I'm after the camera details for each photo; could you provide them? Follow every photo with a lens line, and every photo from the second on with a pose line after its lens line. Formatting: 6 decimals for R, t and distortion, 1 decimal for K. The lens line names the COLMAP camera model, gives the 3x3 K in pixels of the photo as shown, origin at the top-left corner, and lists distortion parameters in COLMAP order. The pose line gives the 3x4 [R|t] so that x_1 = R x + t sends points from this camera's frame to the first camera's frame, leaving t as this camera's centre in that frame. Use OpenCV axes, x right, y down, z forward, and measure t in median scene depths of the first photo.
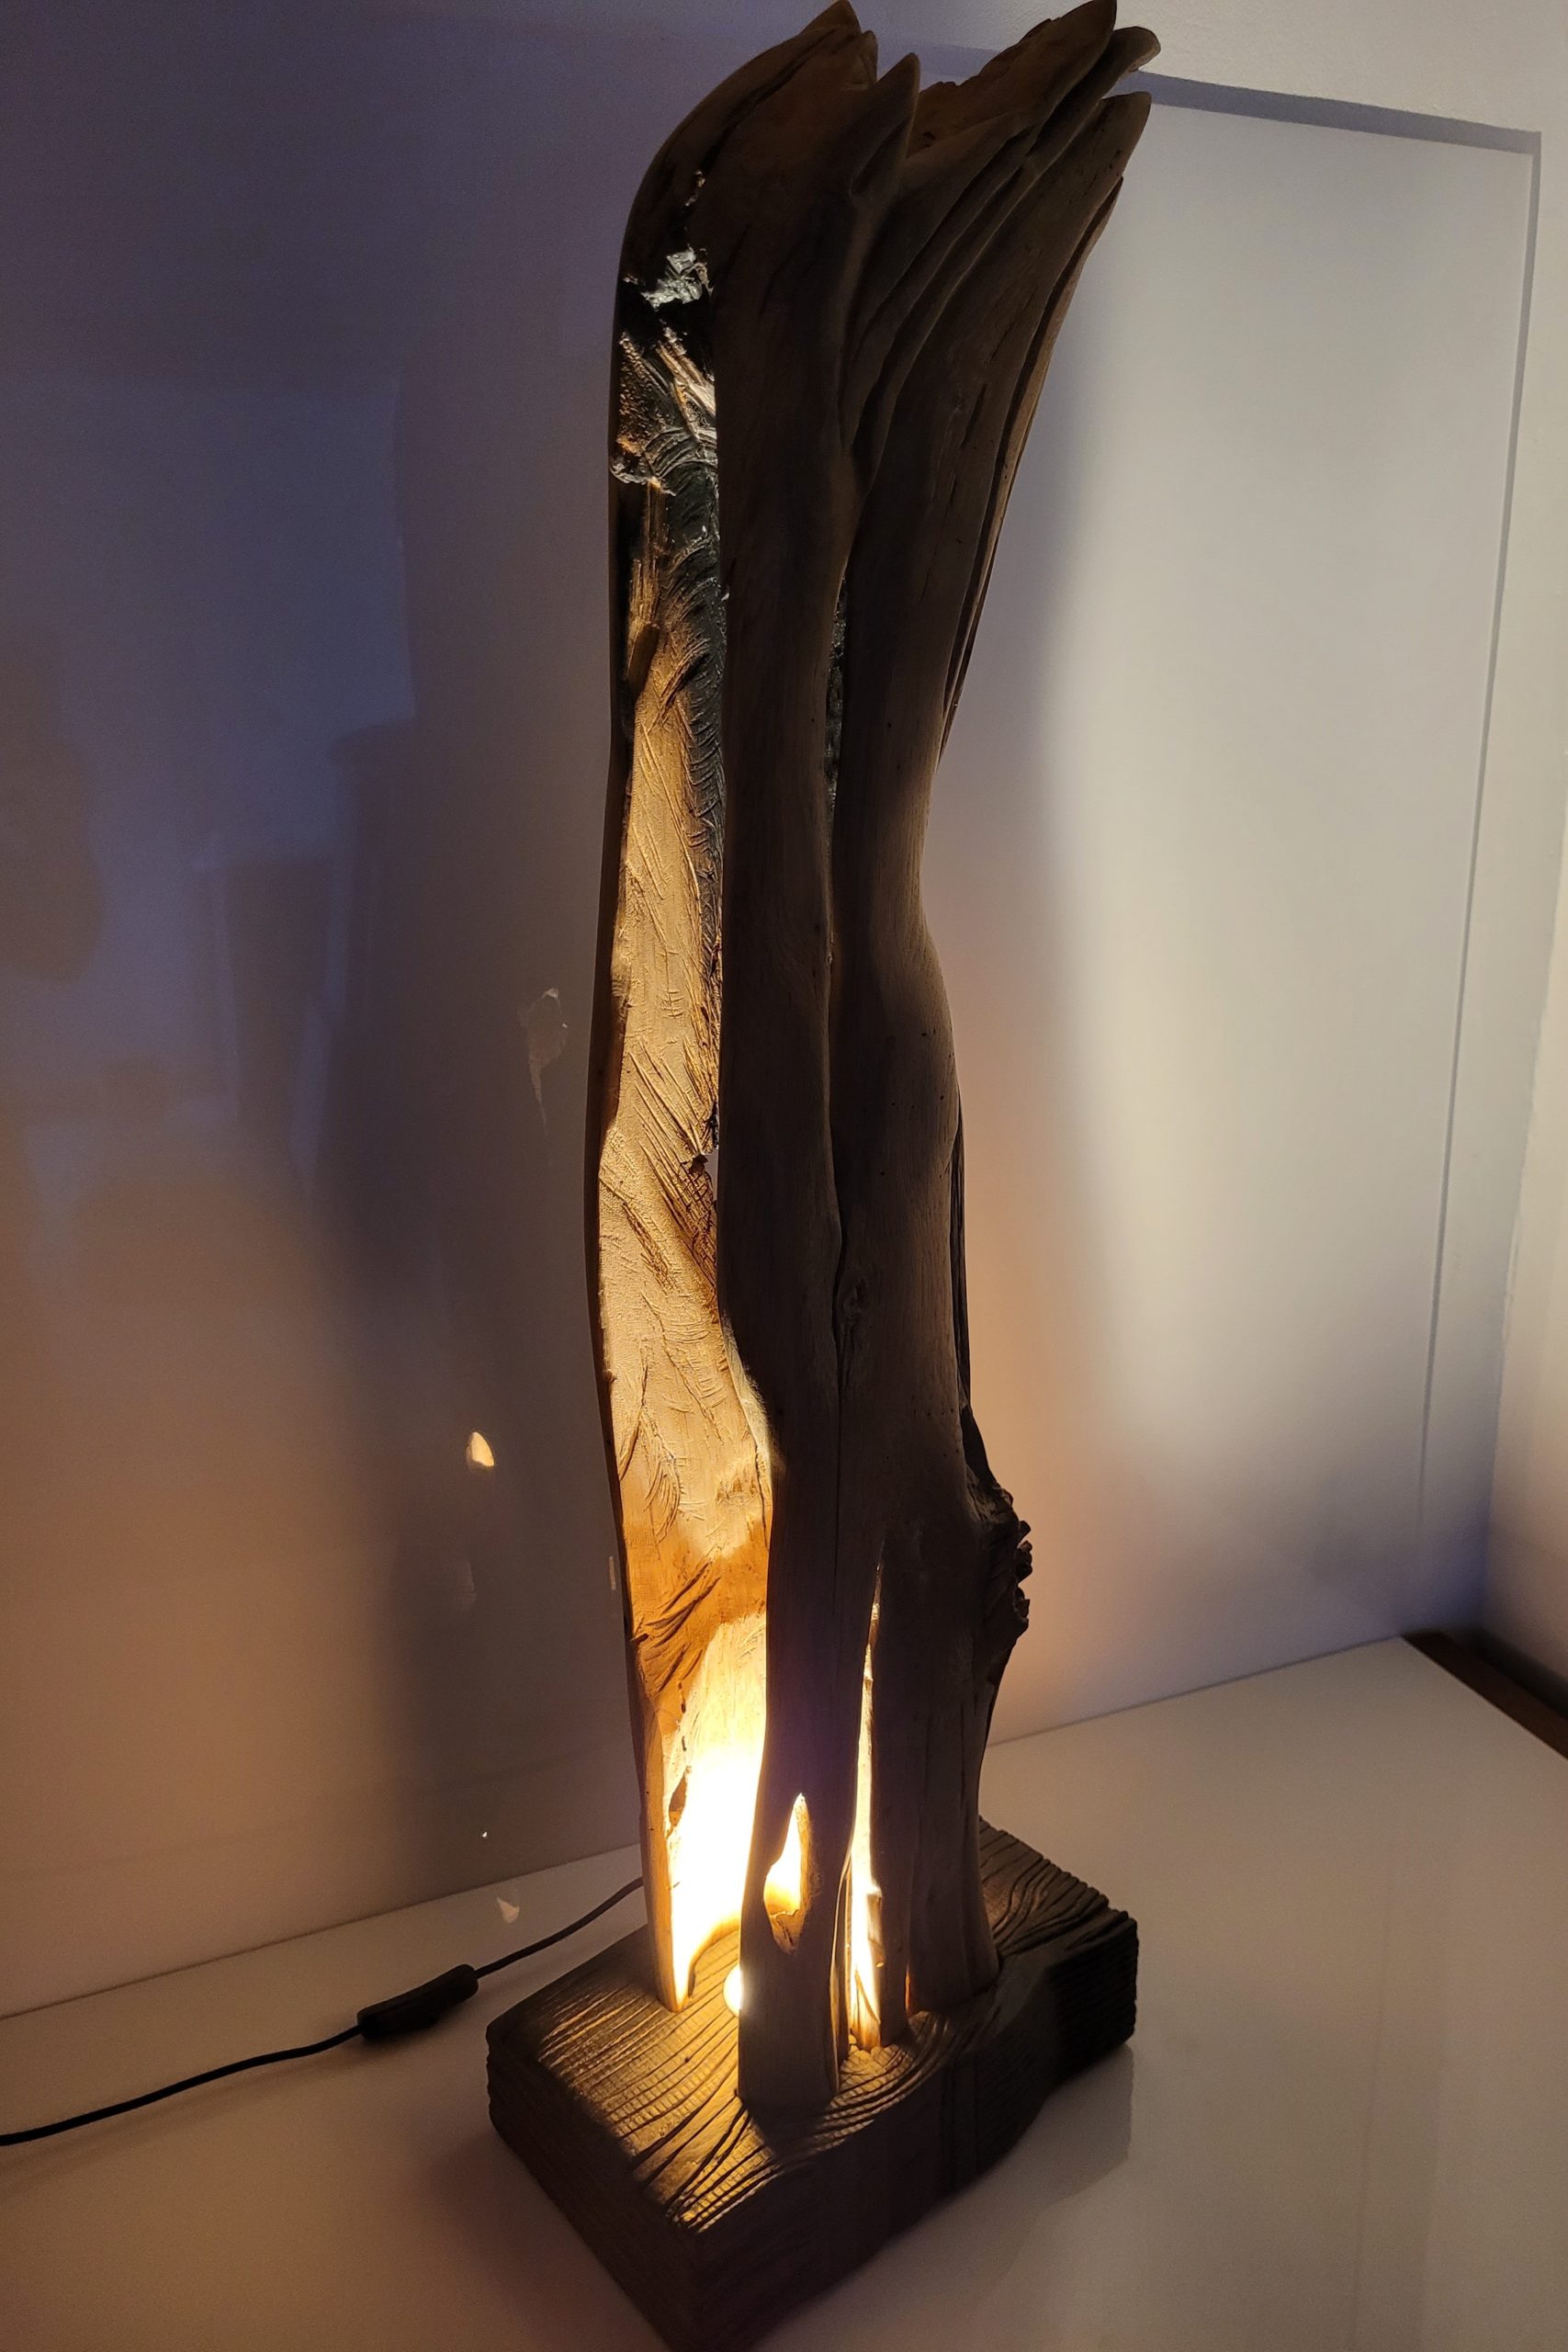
lens RADIAL K [[1815.9, 0, 790.1], [0, 1815.9, 1173.2], [0, 0, 1]] dist [-0.002033, 0.000912]
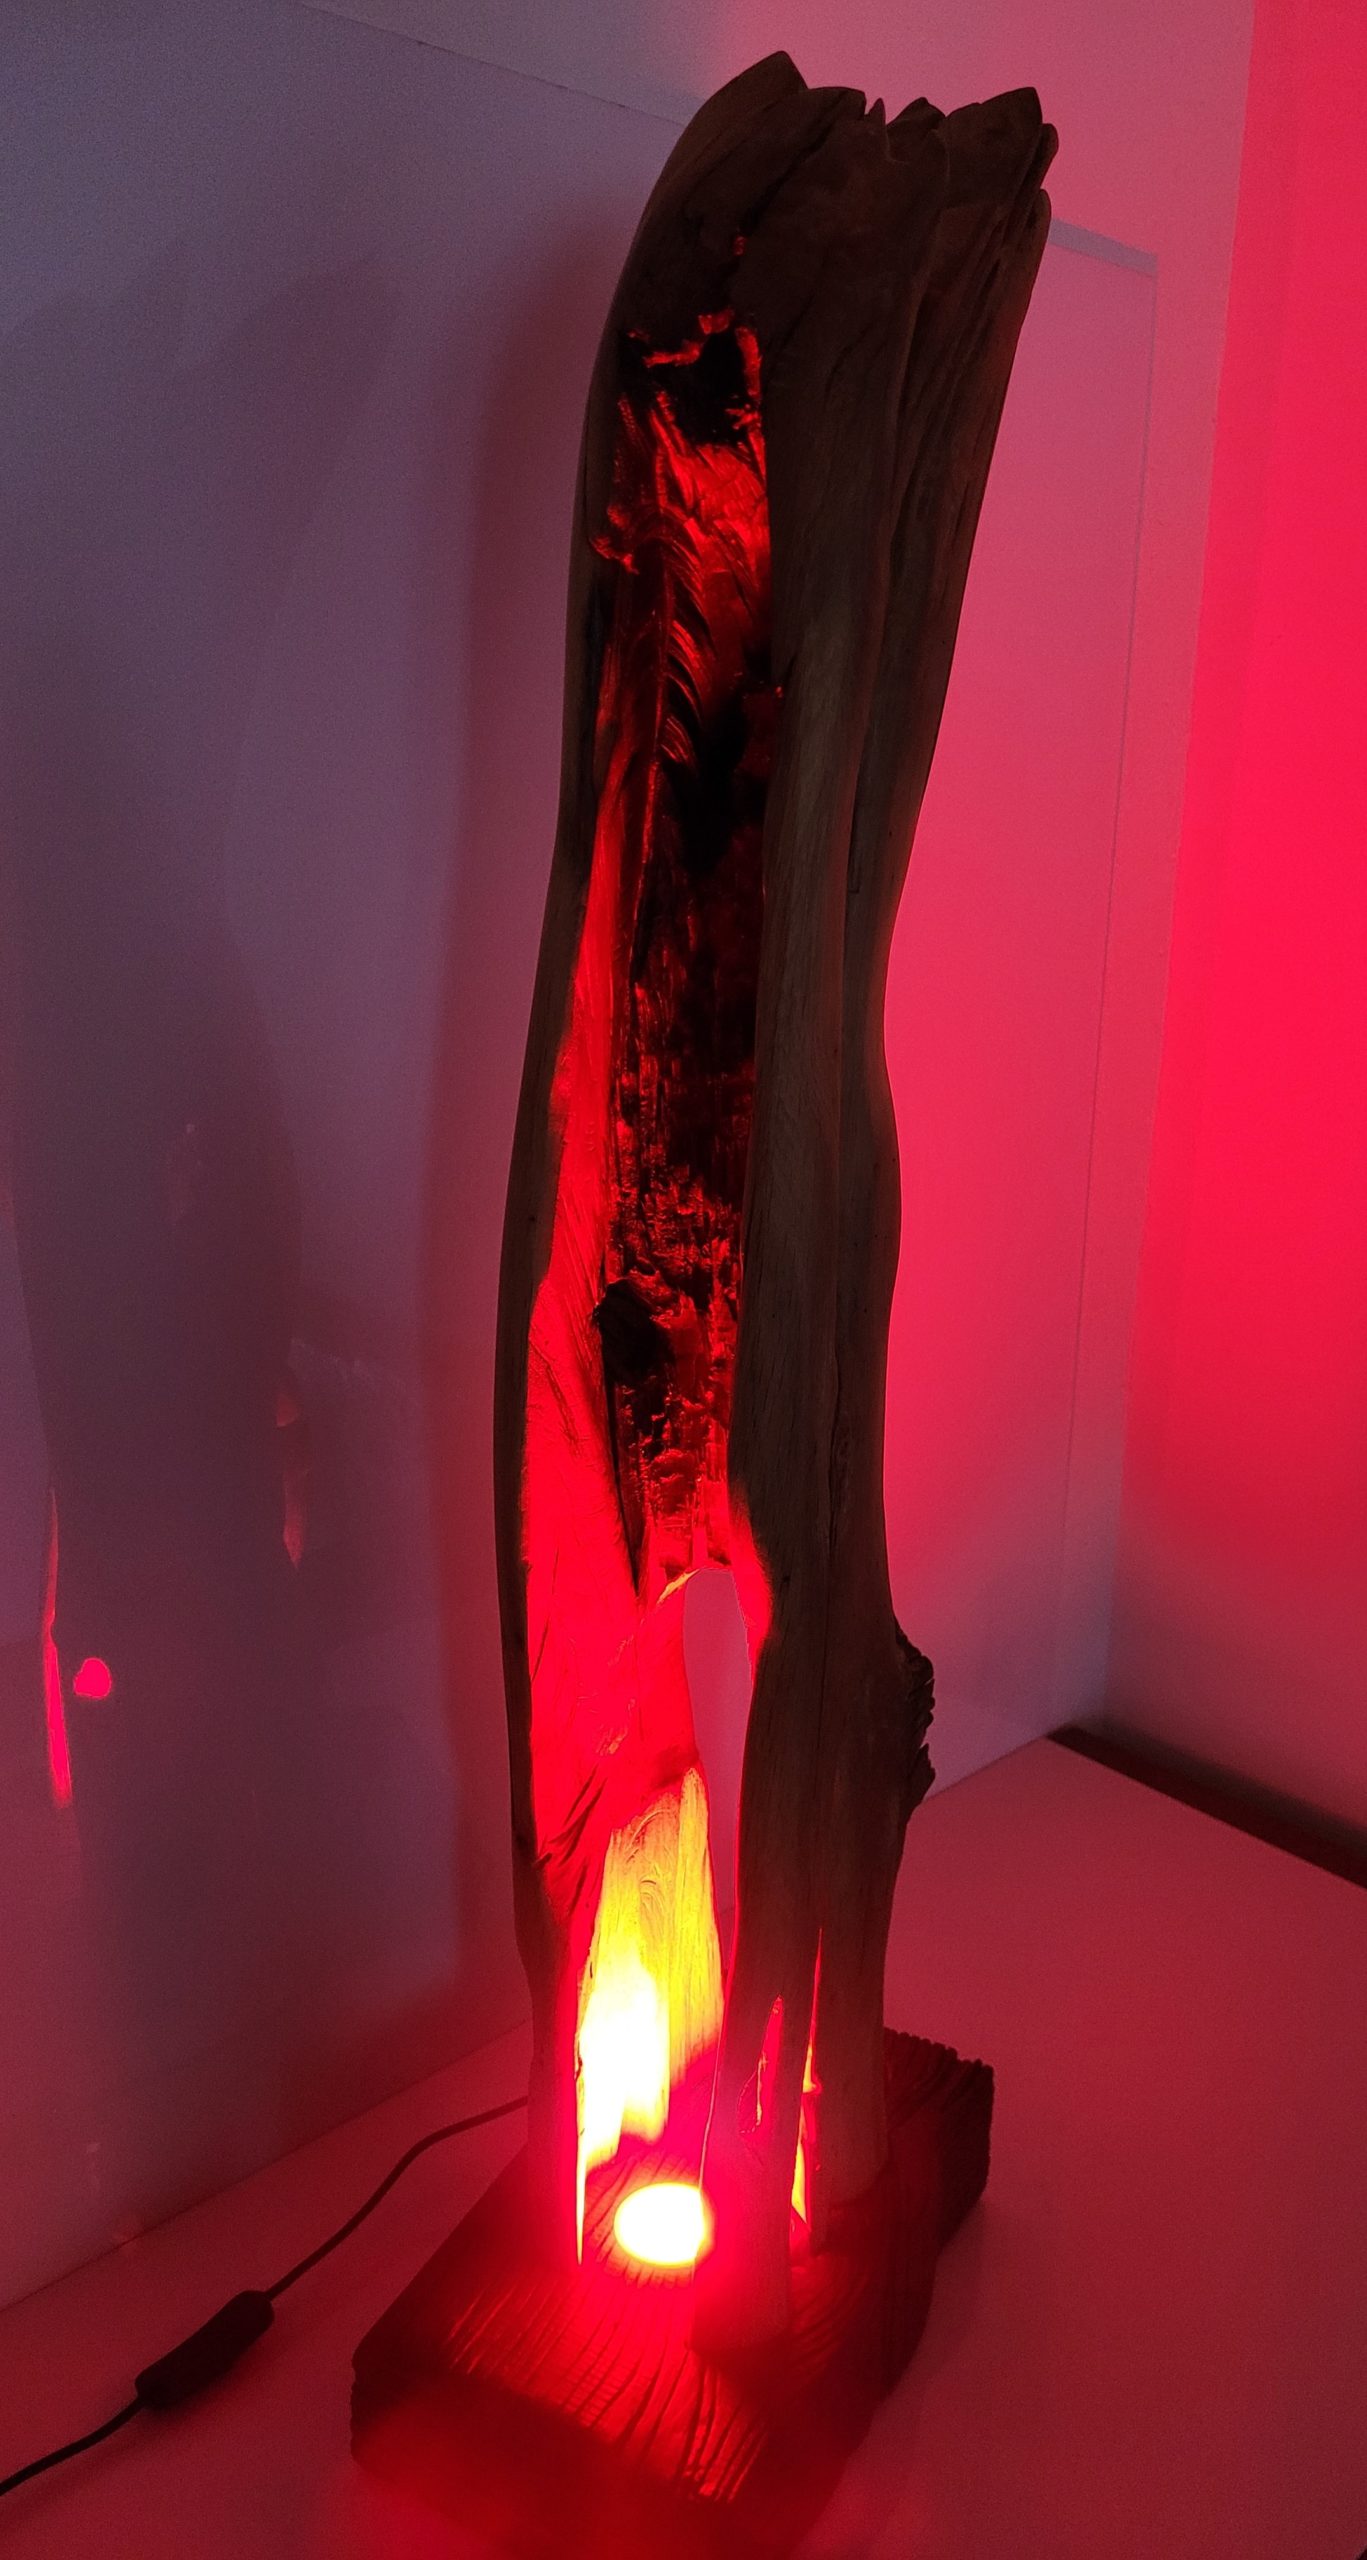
lens RADIAL K [[2025.0, 0, 706.1], [0, 2025.0, 1269.2], [0, 0, 1]] dist [0.002540, -0.007362]
pose [[0.930558, -0.067724, 0.359826, -0.361905], [0.071058, 0.997464, 0.003971, -0.028332], [-0.359183, 0.021873, 0.933011, 0.054377]]
